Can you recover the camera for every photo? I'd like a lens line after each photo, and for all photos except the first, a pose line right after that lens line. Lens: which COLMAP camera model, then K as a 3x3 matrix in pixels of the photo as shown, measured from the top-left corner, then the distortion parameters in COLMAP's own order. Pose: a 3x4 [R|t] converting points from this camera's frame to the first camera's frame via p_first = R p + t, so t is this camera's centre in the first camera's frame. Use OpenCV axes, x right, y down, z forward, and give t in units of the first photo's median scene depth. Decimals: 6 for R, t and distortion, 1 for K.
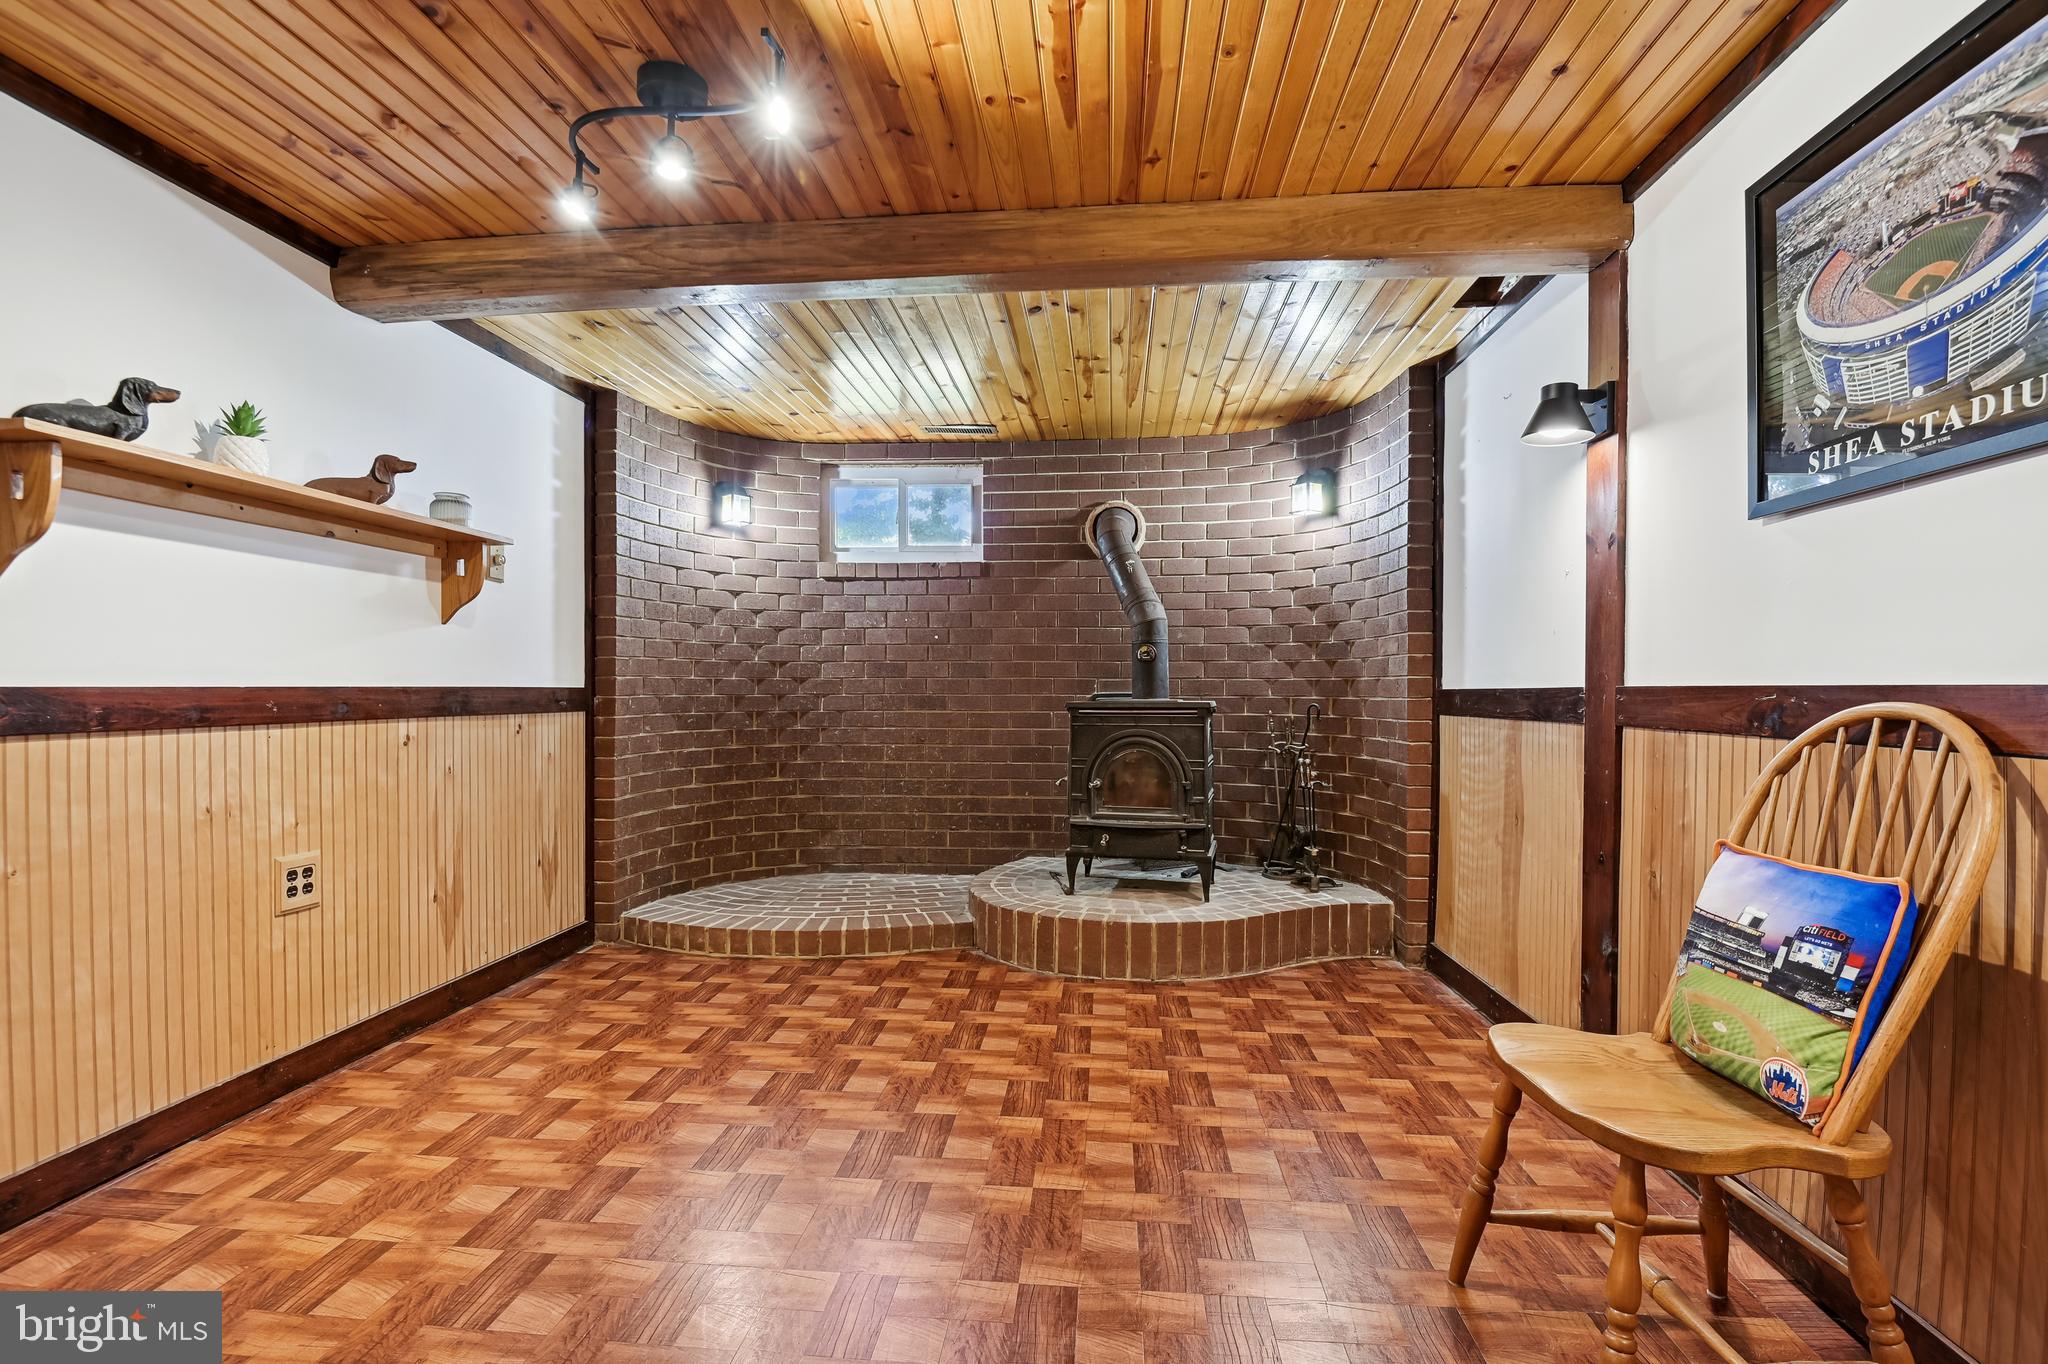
lens RADIAL K [[944.2, 0, 1023.7], [0, 944.2, 690.5], [0, 0, 1]] dist [0.000143, -0.018286]
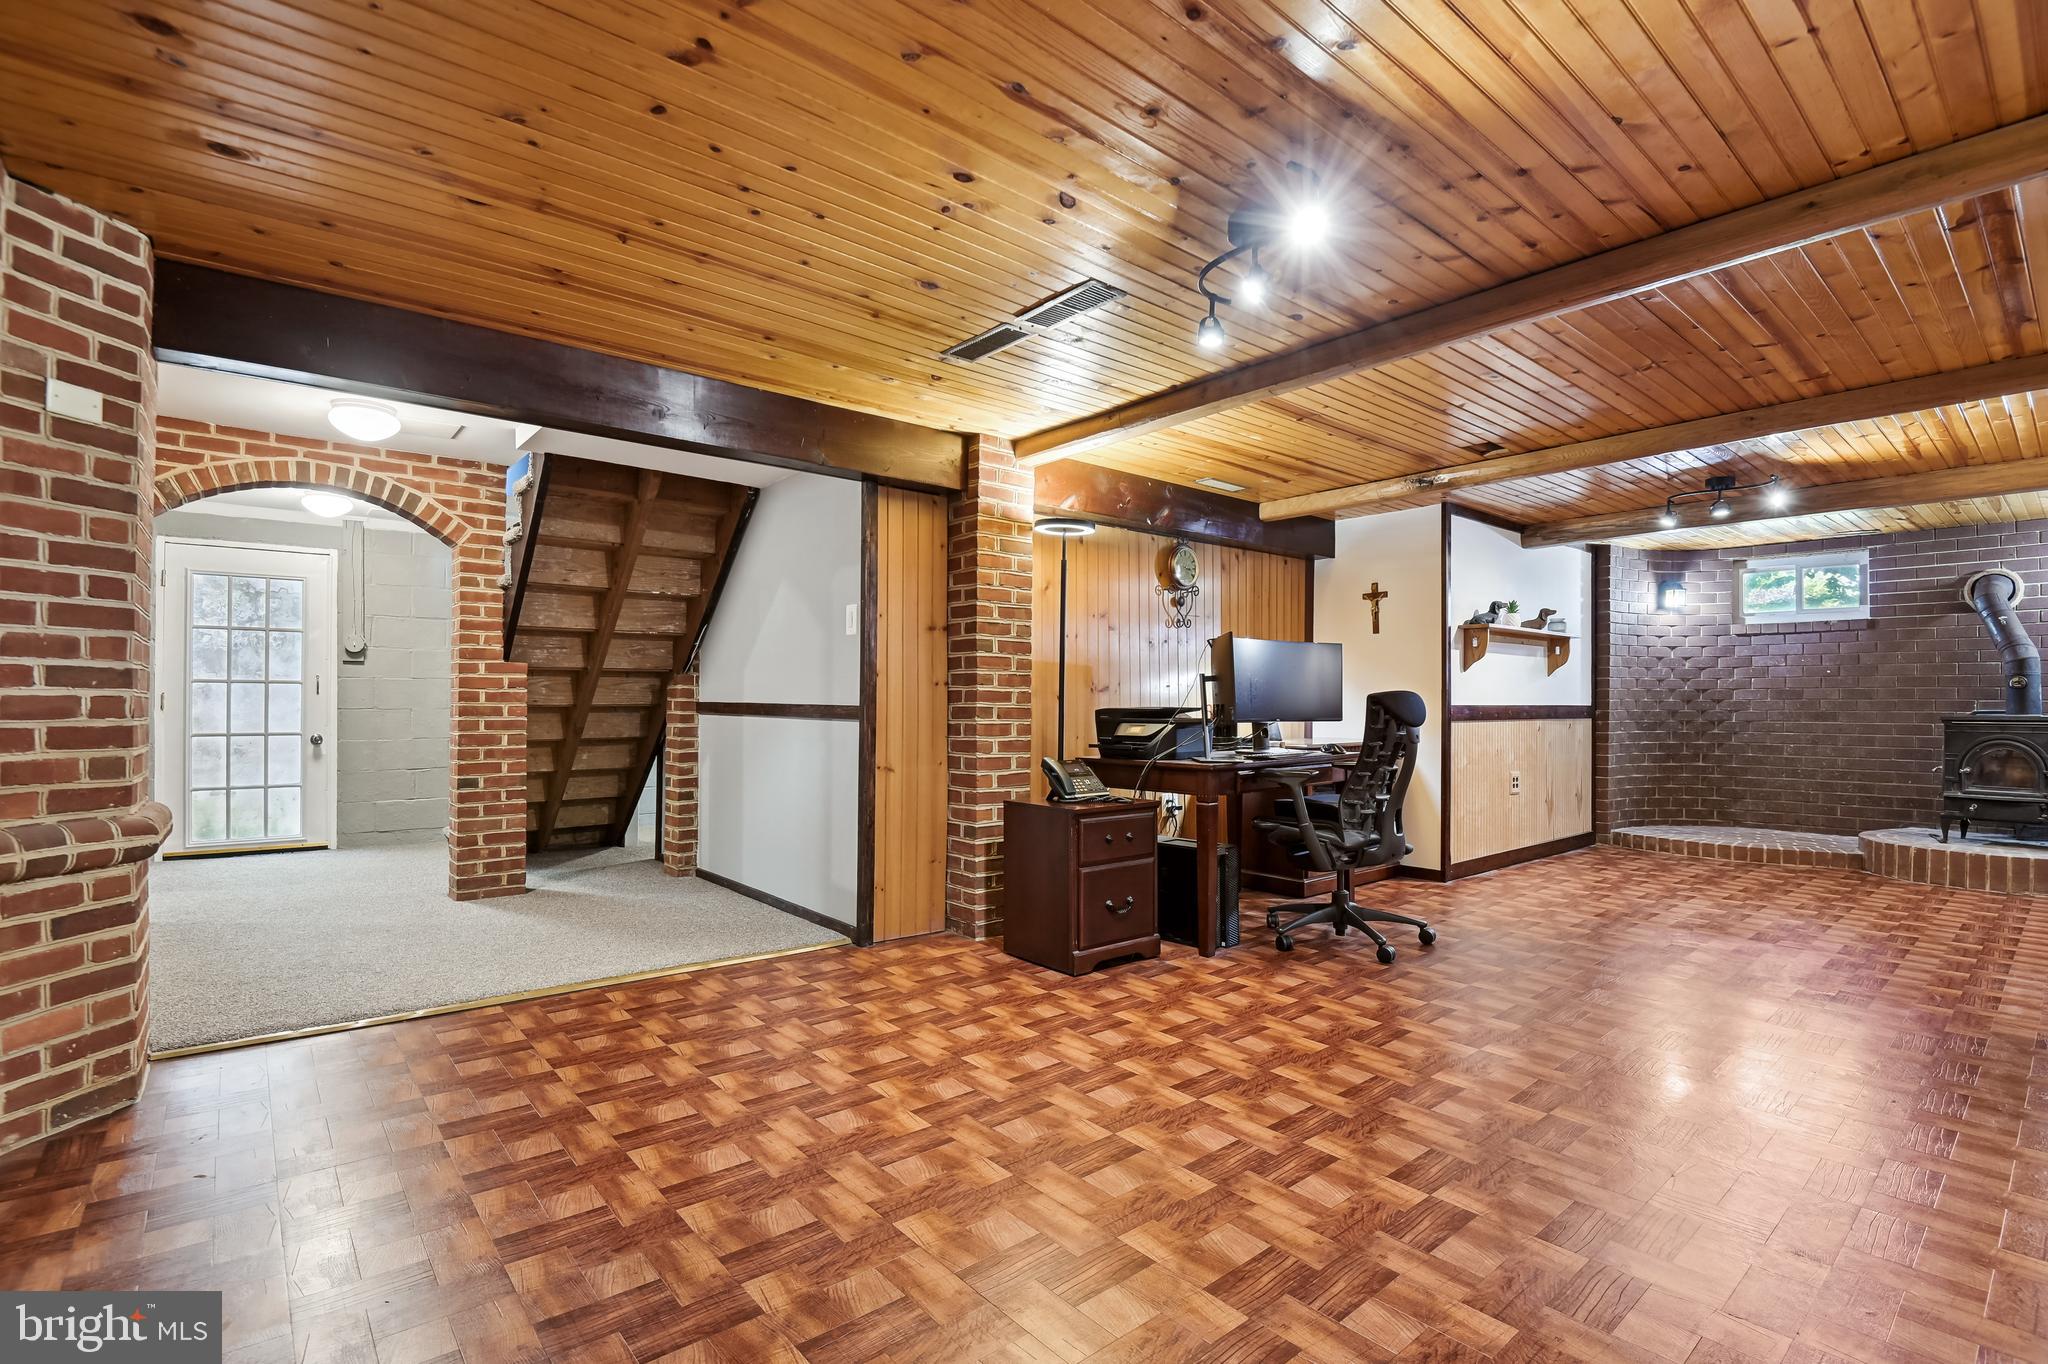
lens RADIAL K [[949.8, 0, 1016.7], [0, 949.8, 696.6], [0, 0, 1]] dist [-0.020227, -0.006117]
pose [[0.709725, -0.002793, -0.704473, 0.033889], [-0.005220, 0.999944, -0.009223, 0.002150], [0.704460, 0.010223, 0.709670, -0.982435]]
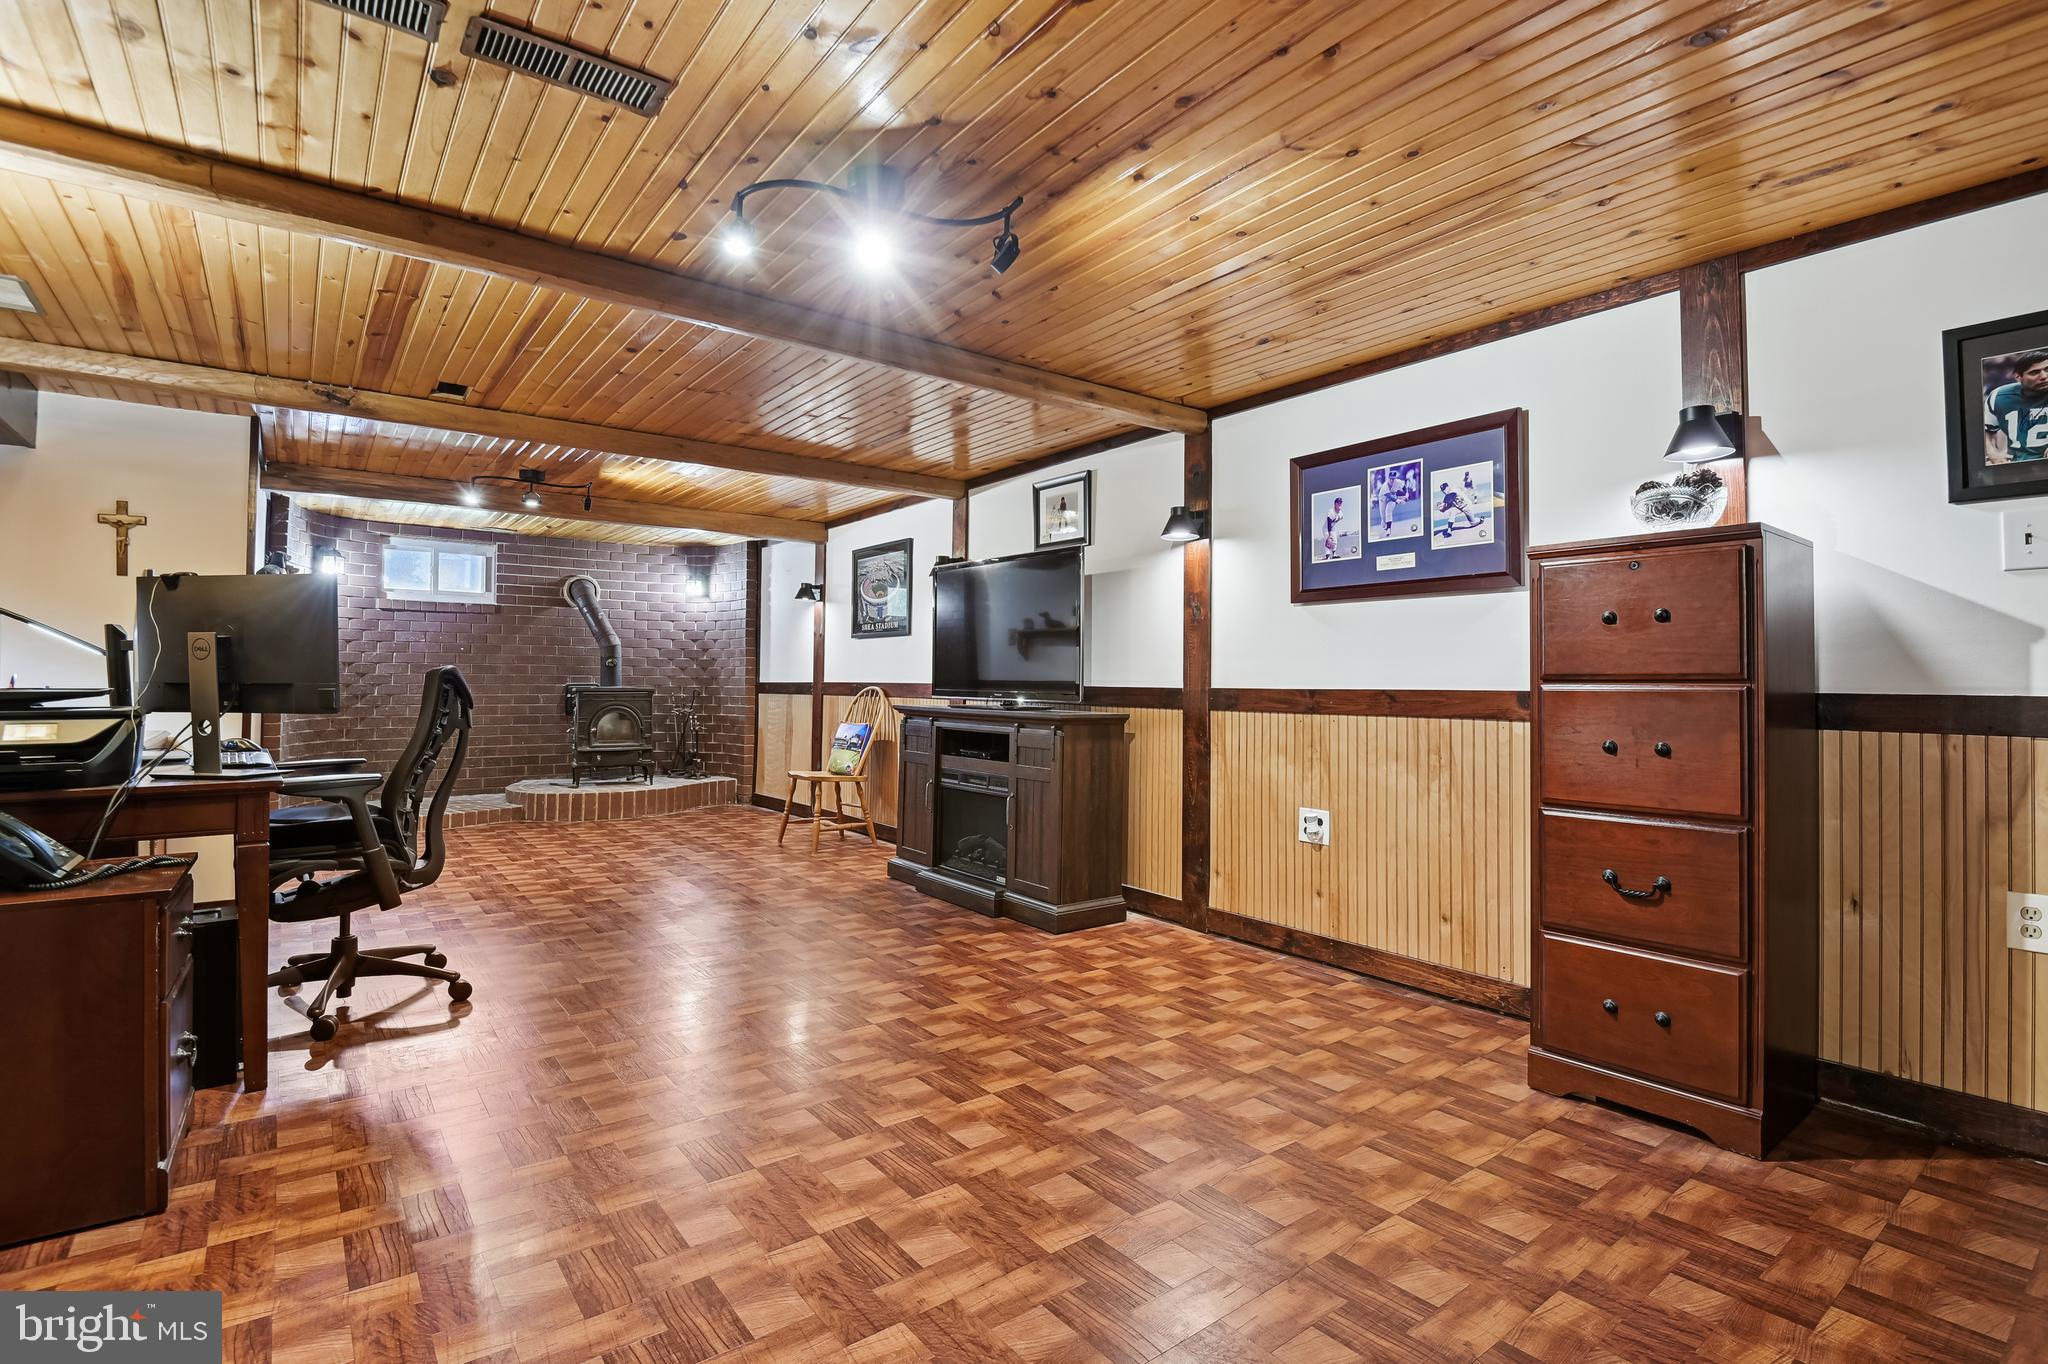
lens RADIAL K [[955.2, 0, 1028.5], [0, 955.2, 671.8], [0, 0, 1]] dist [-0.000464, -0.000677]
pose [[0.734500, 0.009955, 0.678536, -0.533353], [-0.003527, 0.999935, -0.010852, -0.002912], [-0.678600, 0.005577, 0.734487, -0.941190]]
